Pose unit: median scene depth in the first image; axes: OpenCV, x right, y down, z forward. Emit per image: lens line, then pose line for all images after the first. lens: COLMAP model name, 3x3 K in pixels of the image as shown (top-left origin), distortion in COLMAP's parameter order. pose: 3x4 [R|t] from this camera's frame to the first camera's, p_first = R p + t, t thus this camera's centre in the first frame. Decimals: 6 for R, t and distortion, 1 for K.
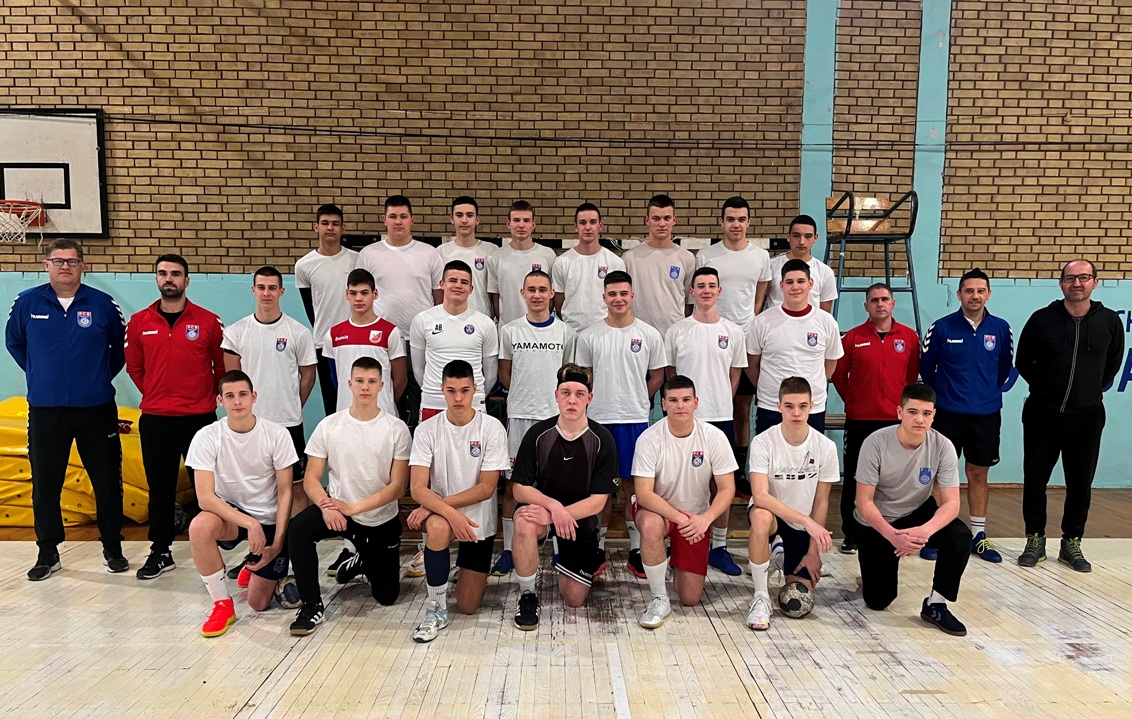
lens RADIAL K [[837.3, 0, 582.4], [0, 837.3, 389.5], [0, 0, 1]] dist [0.007330, -0.020657]
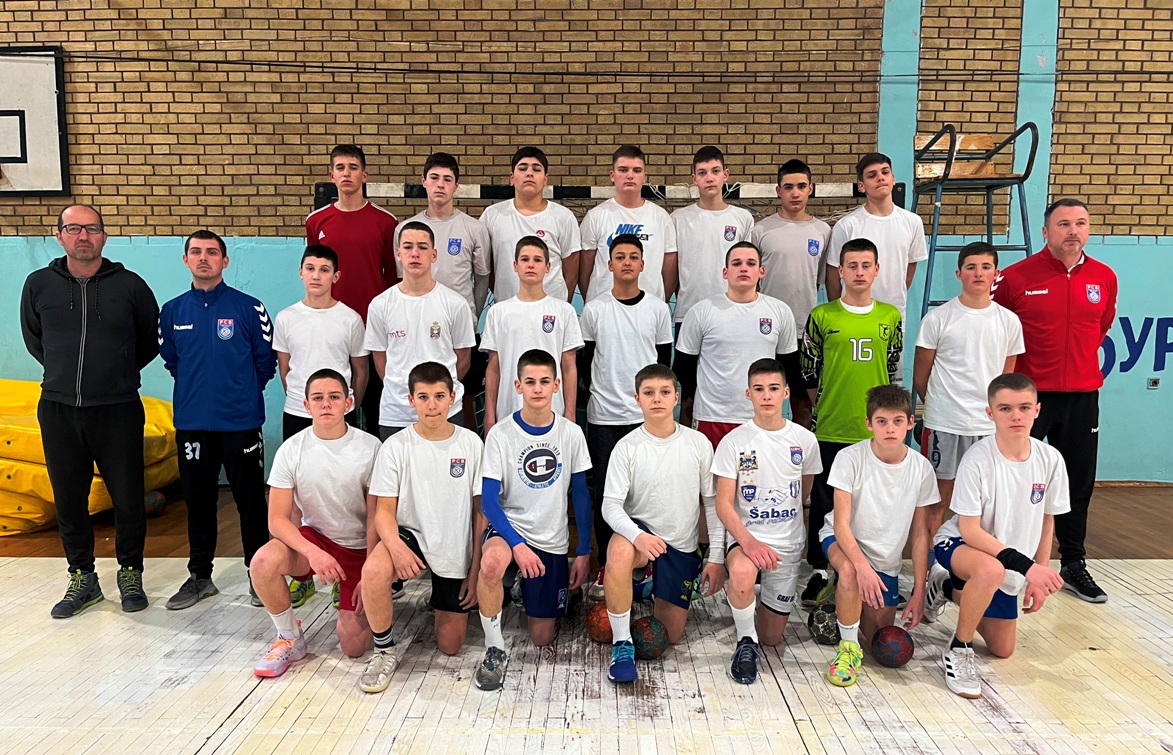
lens RADIAL K [[867.6, 0, 590.7], [0, 867.6, 384.1], [0, 0, 1]] dist [0.007330, -0.020657]
pose [[0.999213, -0.000444, -0.039676, 0.007215], [0.001457, 0.999674, 0.025491, -0.008356], [0.039651, -0.025528, 0.998887, 0.118175]]
